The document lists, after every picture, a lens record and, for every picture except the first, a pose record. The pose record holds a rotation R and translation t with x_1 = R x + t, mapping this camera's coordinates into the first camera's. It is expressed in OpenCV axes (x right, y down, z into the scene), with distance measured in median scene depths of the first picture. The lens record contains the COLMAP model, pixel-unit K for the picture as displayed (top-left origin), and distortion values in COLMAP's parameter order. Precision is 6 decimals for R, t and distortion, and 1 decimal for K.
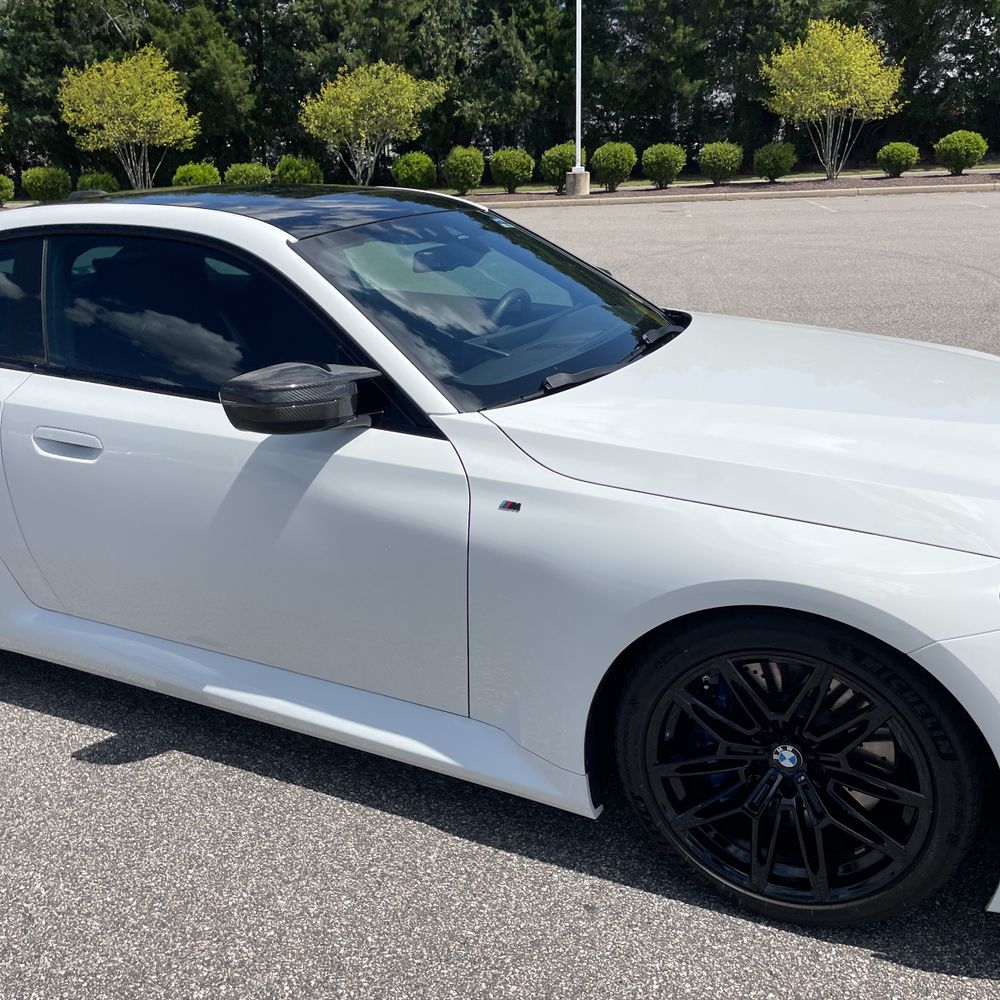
lens RADIAL K [[1016.4, 0, 508.8], [0, 1016.4, 495.4], [0, 0, 1]] dist [0.019875, 0.000000]
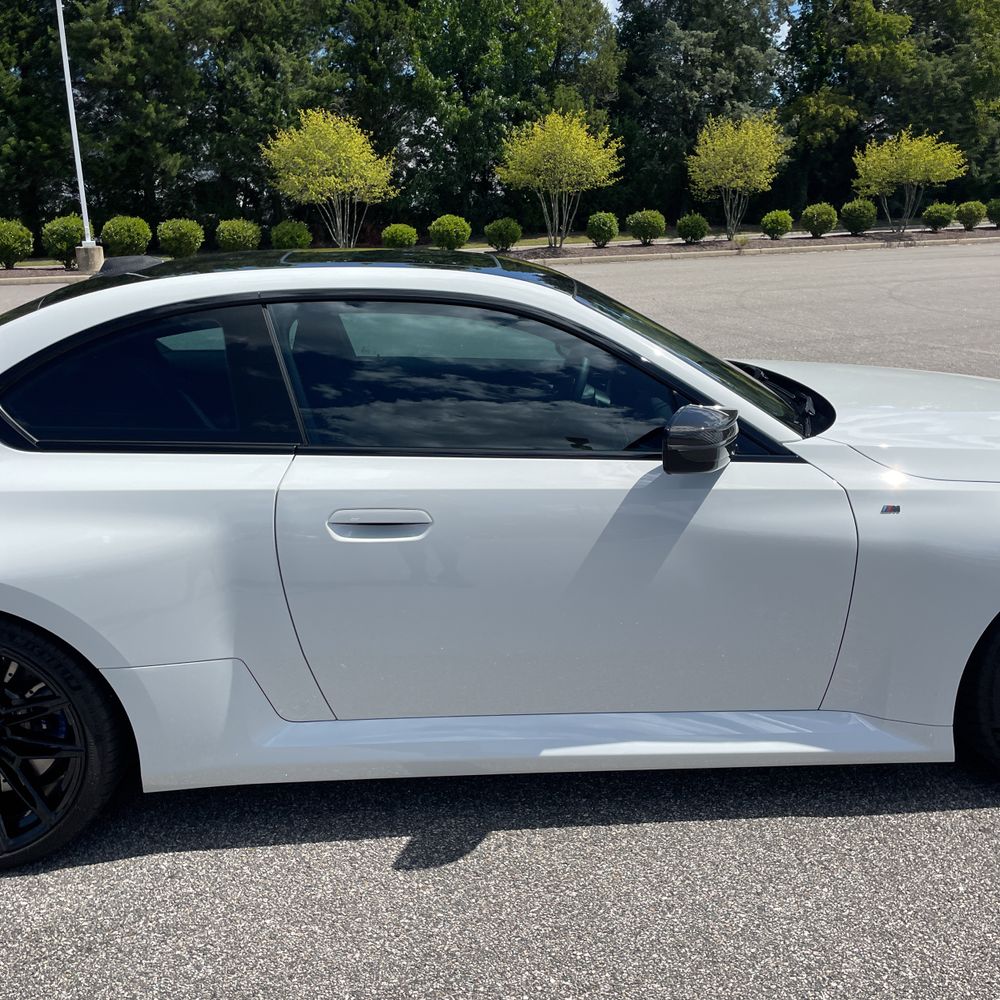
lens RADIAL K [[1016.4, 0, 512.9], [0, 1016.4, 517.2], [0, 0, 1]] dist [0.019875, 0.000000]
pose [[0.862456, -0.125100, 0.490428, -0.970823], [0.150084, 0.988603, -0.011758, -0.032488], [-0.483367, 0.083746, 0.871403, 0.187156]]
